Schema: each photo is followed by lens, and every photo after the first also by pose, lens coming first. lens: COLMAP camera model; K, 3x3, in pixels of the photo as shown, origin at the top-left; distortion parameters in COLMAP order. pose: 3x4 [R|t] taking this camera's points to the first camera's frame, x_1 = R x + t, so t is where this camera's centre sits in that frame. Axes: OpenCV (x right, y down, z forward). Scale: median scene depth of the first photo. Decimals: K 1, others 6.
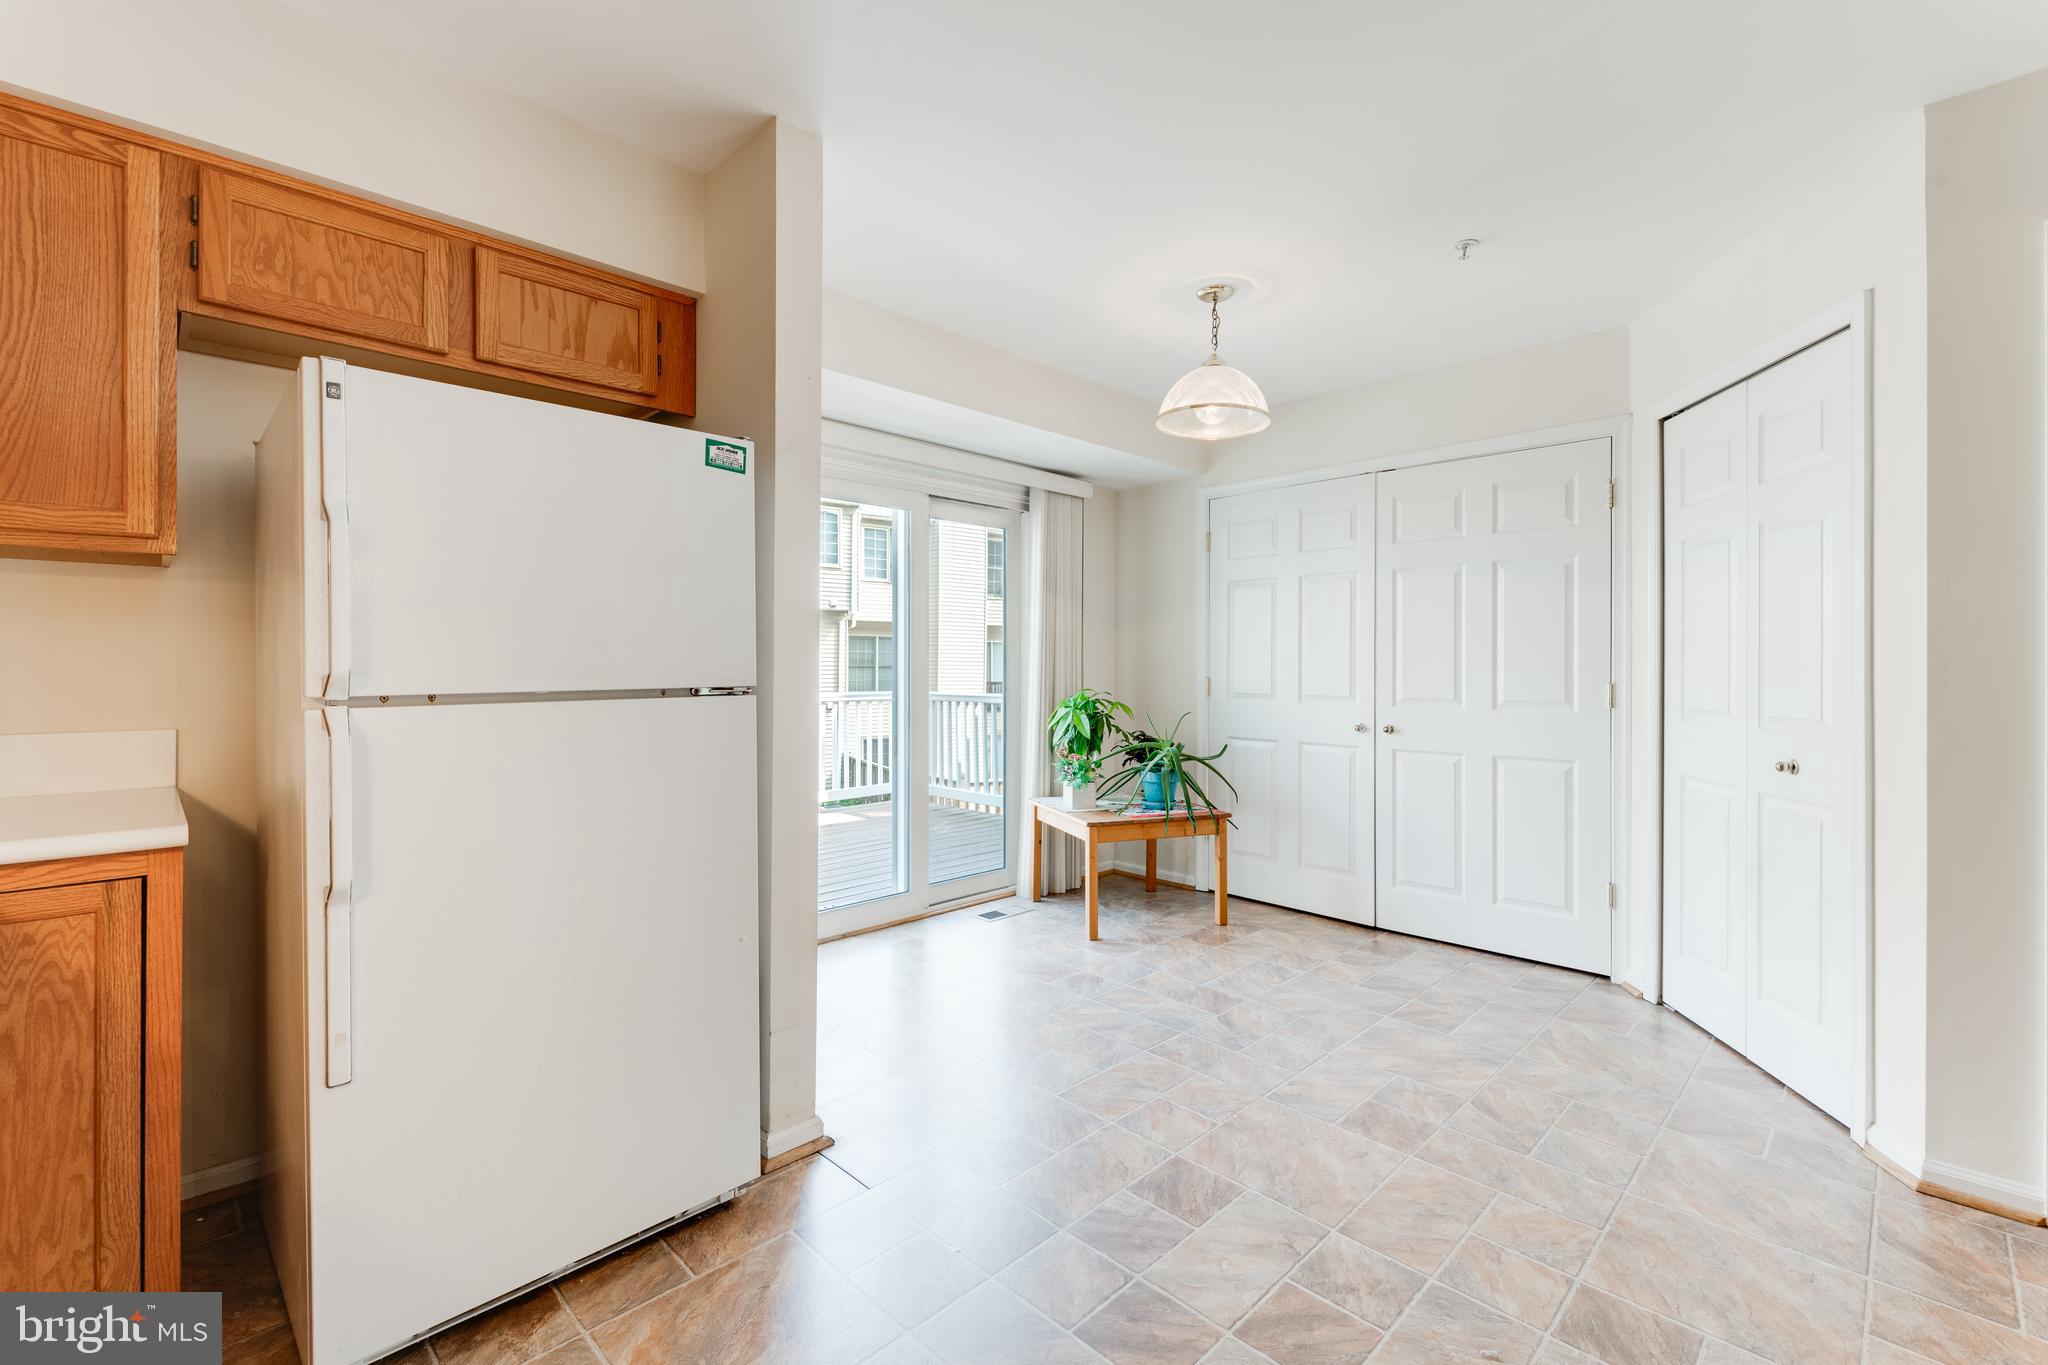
lens RADIAL K [[898.1, 0, 1012.7], [0, 898.1, 672.9], [0, 0, 1]] dist [-0.004922, -0.001179]
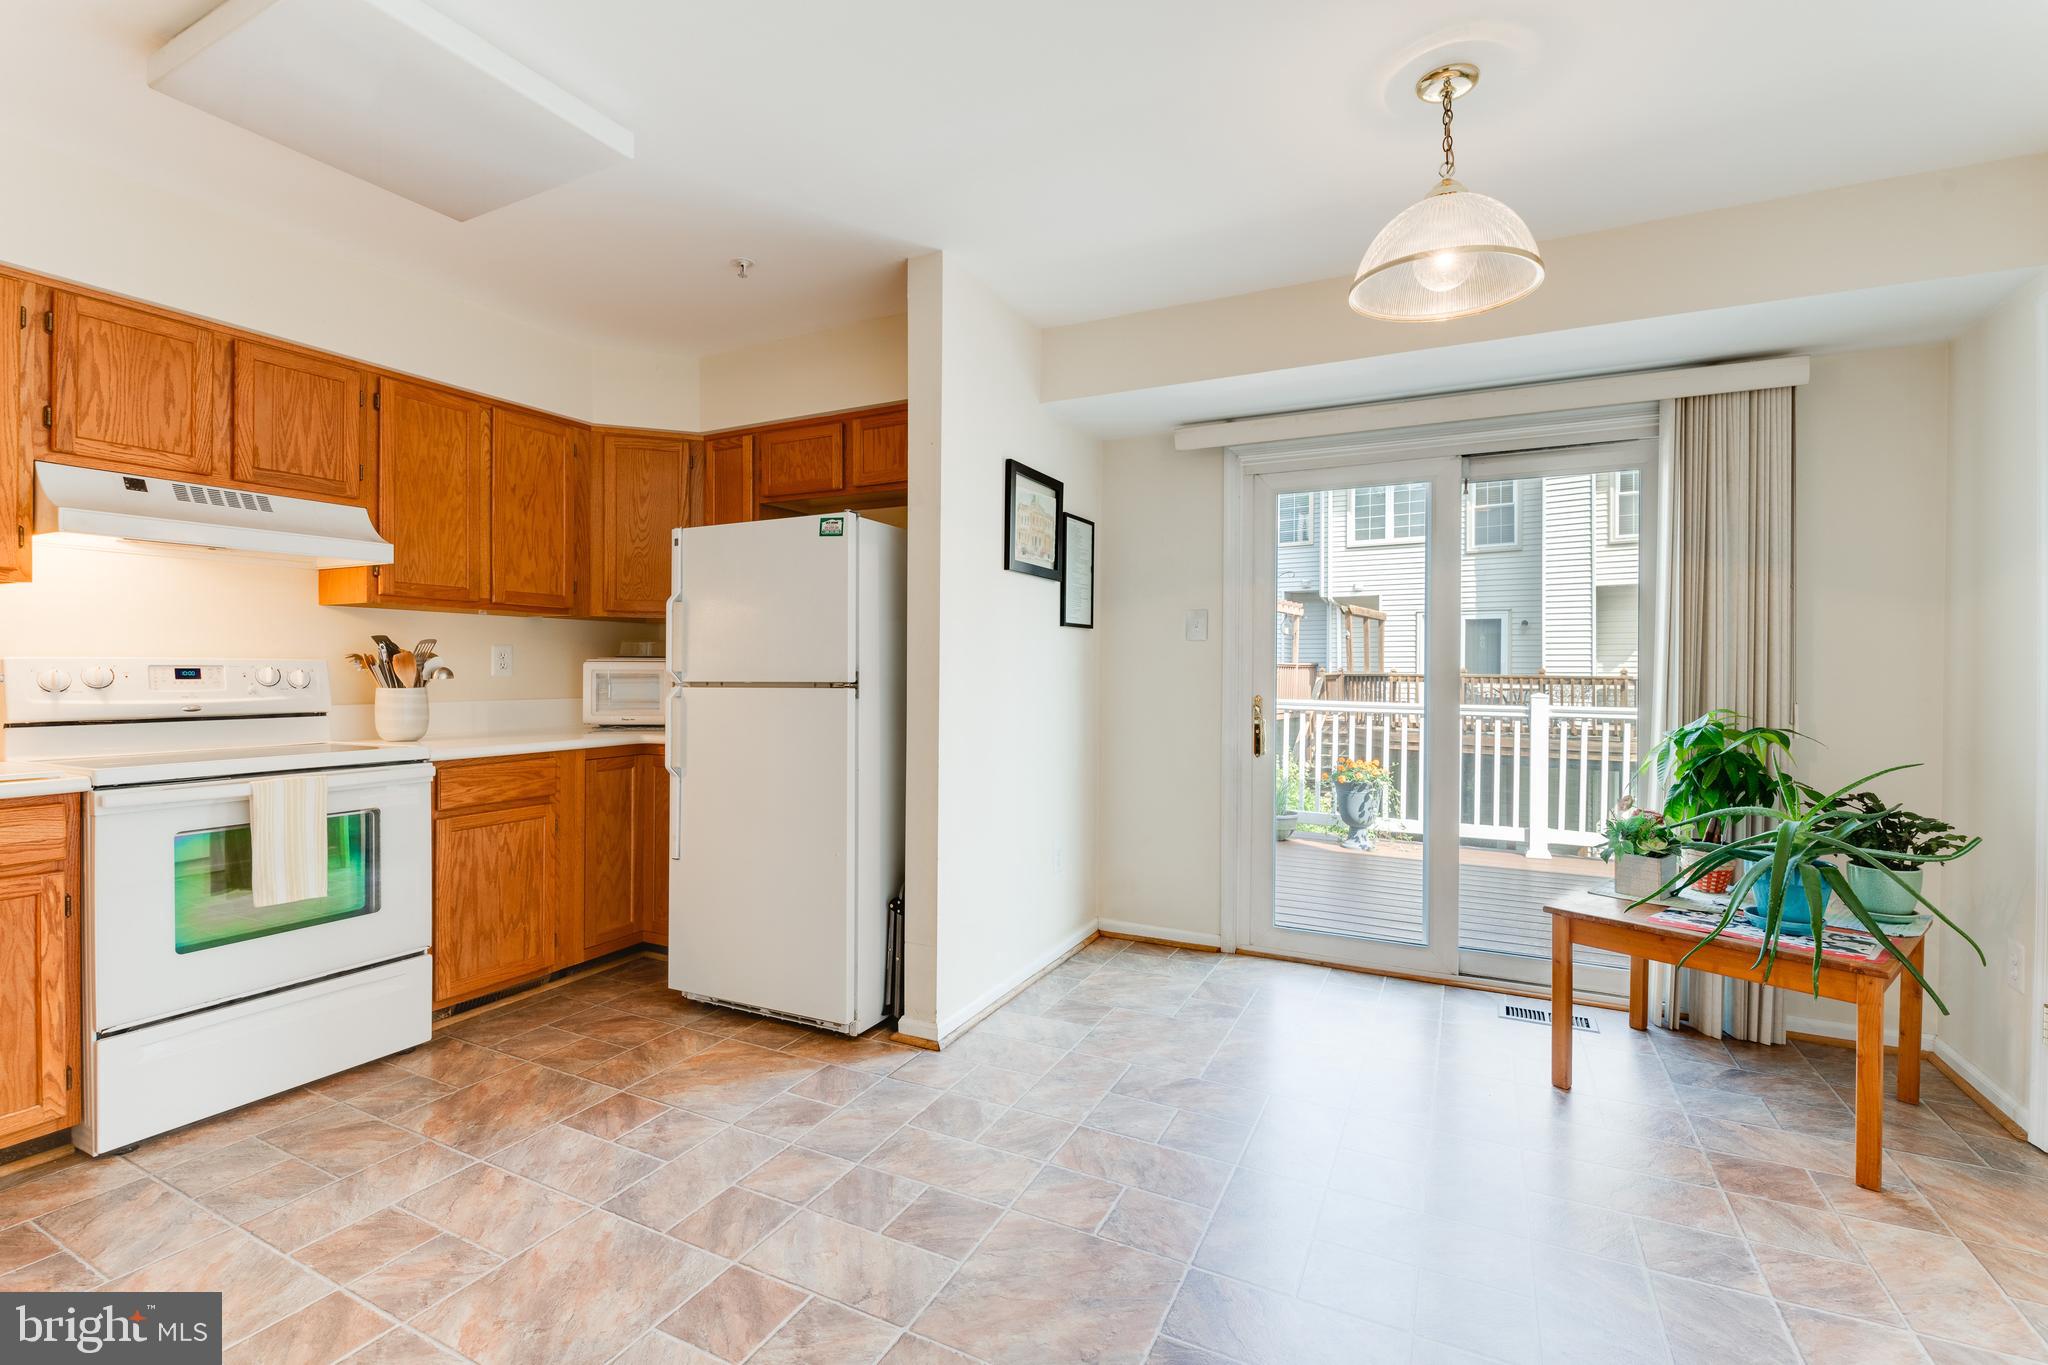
lens RADIAL K [[898.1, 0, 1014.7], [0, 898.1, 677.2], [0, 0, 1]] dist [-0.004922, -0.001179]
pose [[0.312044, 0.007817, -0.950035, 1.074678], [-0.014376, 0.999891, 0.003505, -0.001586], [0.949959, 0.012564, 0.312122, 0.744256]]
